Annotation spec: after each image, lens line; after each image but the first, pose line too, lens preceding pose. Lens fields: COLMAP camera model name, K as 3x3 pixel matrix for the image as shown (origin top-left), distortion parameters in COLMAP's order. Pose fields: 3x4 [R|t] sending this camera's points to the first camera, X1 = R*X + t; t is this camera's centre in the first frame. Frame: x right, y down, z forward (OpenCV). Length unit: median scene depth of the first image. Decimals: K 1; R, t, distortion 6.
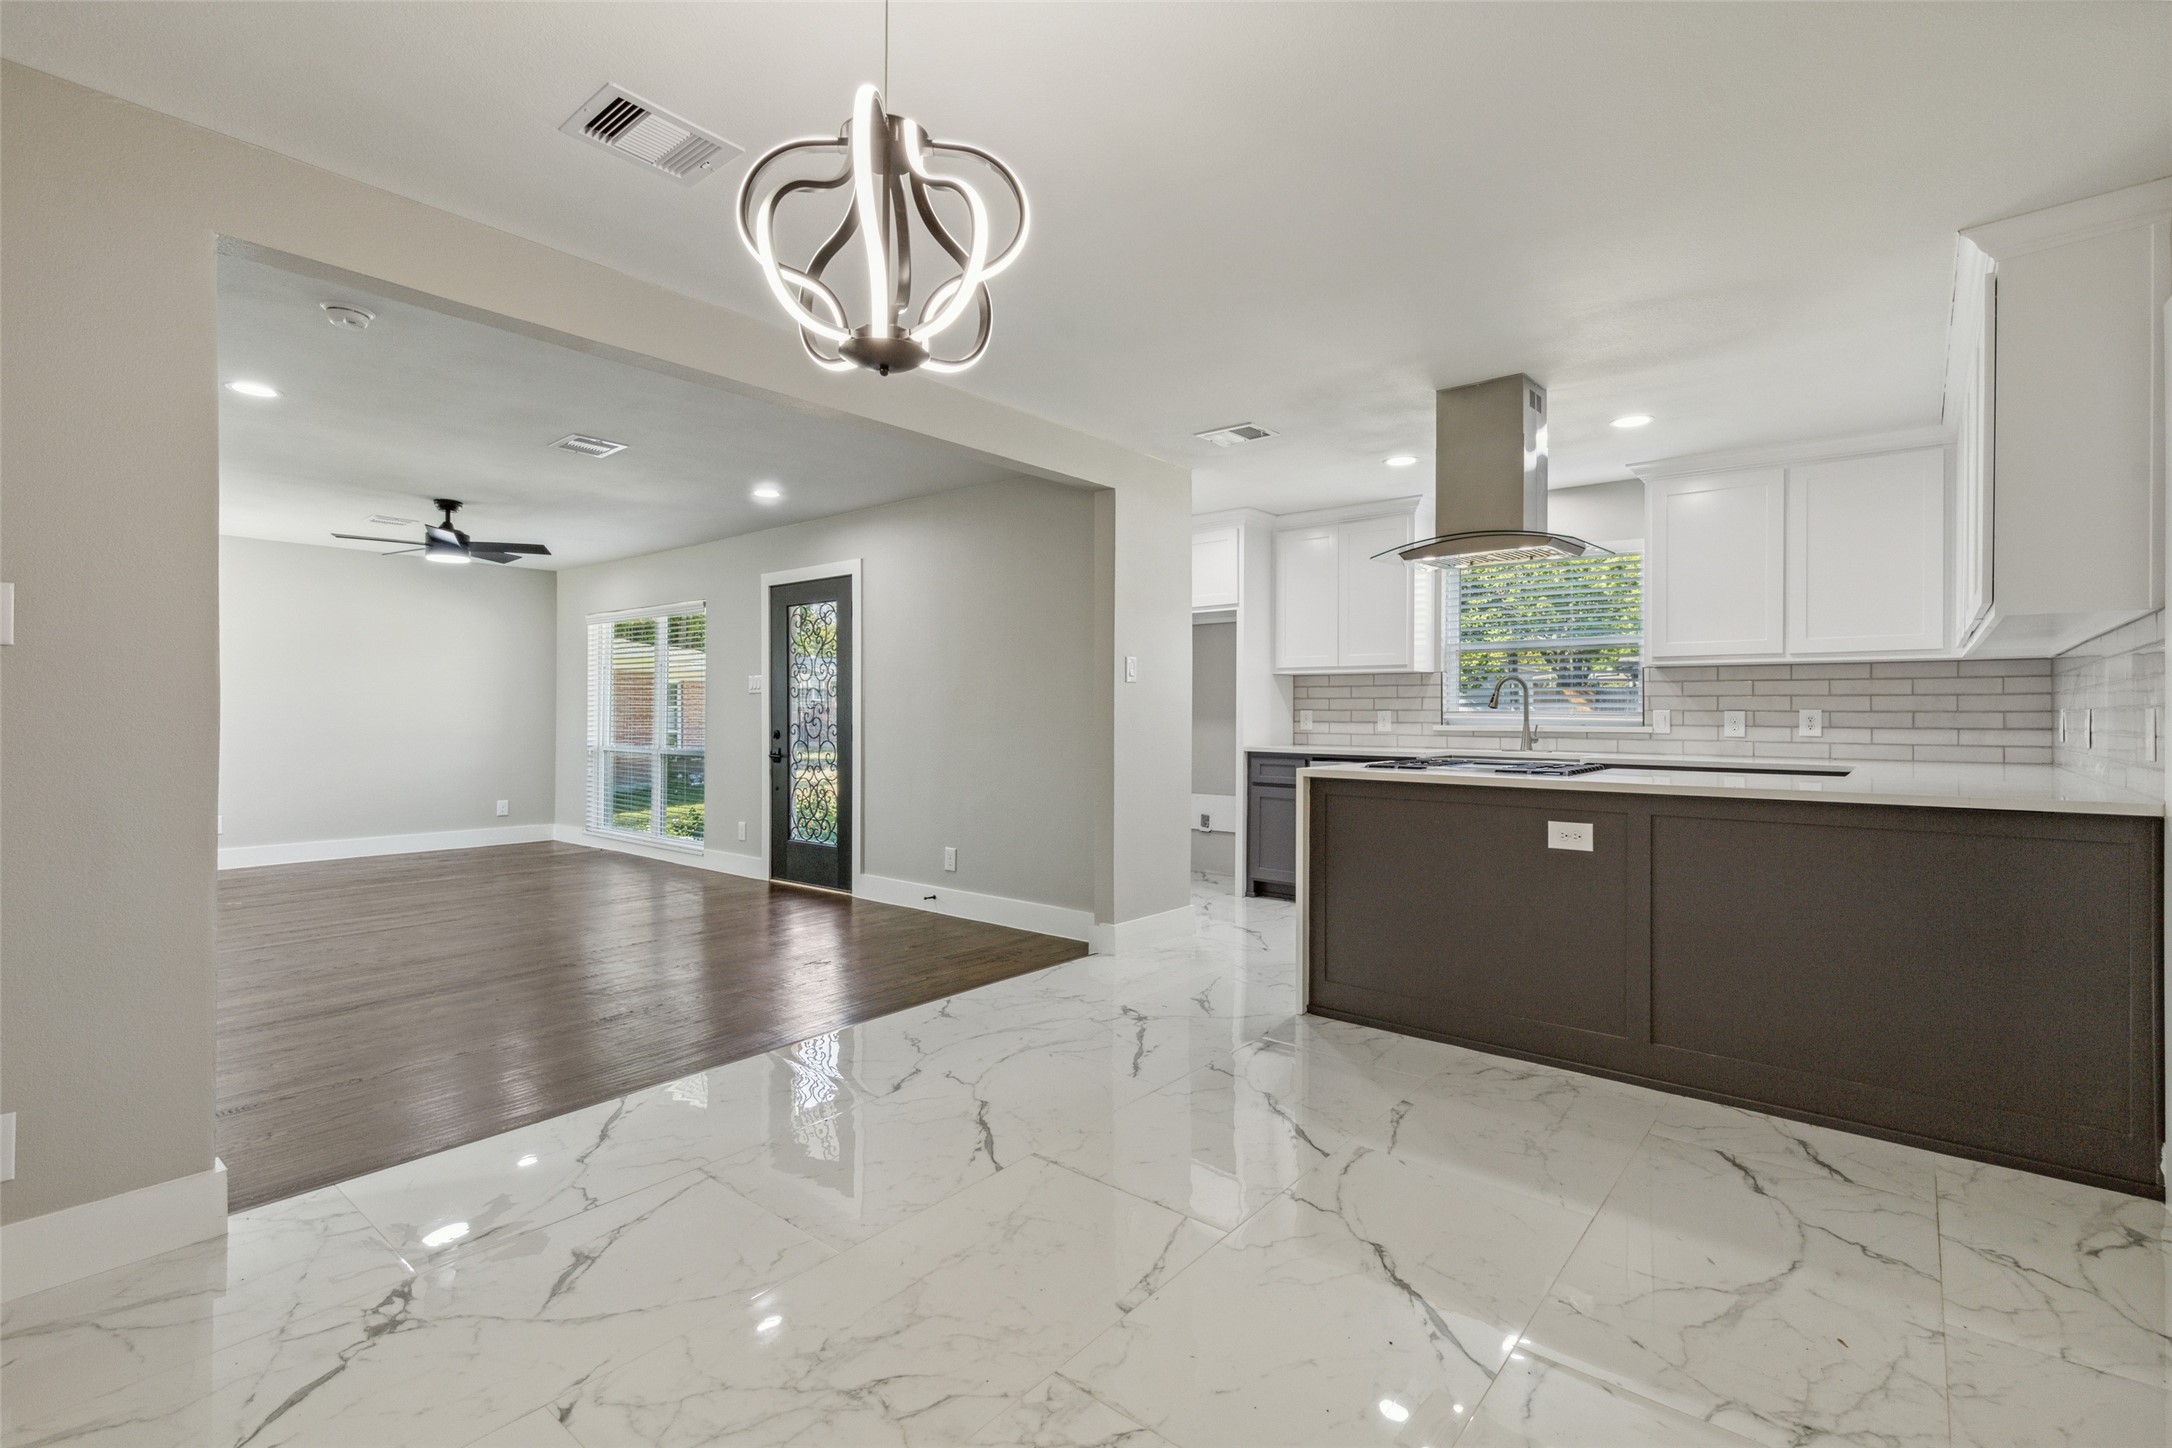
lens RADIAL K [[987.1, 0, 1096.9], [0, 987.1, 726.1], [0, 0, 1]] dist [0.005039, -0.000207]
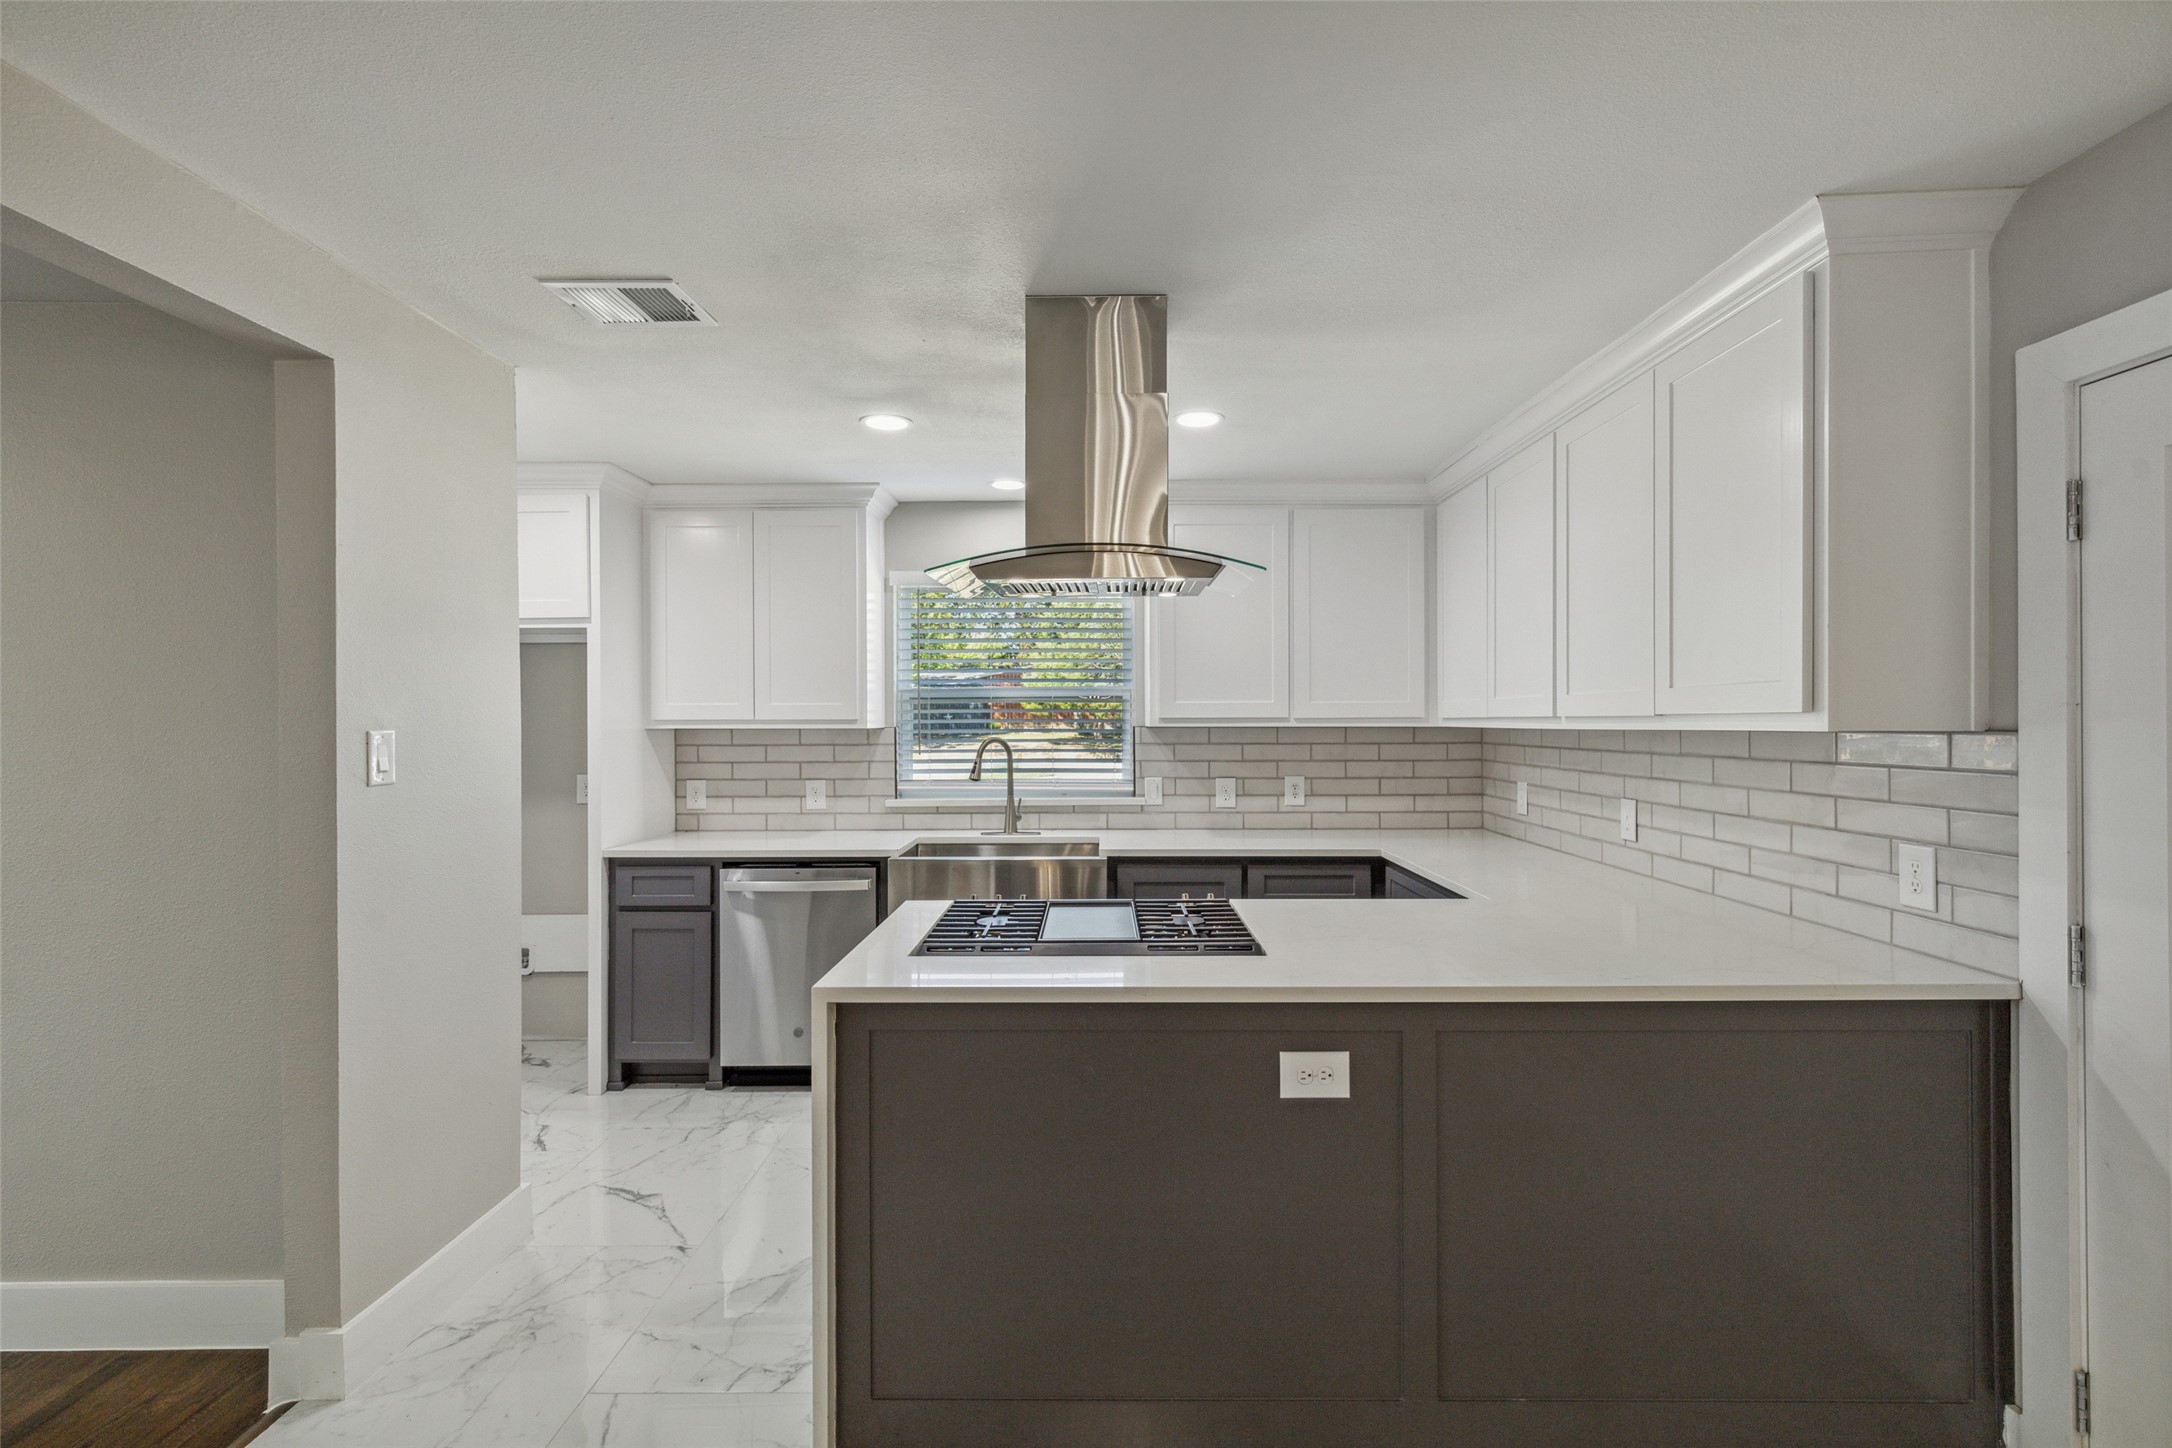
lens RADIAL K [[987.1, 0, 1096.9], [0, 987.1, 726.1], [0, 0, 1]] dist [0.005039, -0.000207]
pose [[0.781182, -0.007803, 0.624254, 0.006580], [0.012549, 0.999916, -0.003206, -0.059657], [-0.624177, 0.010338, 0.781215, 0.380625]]
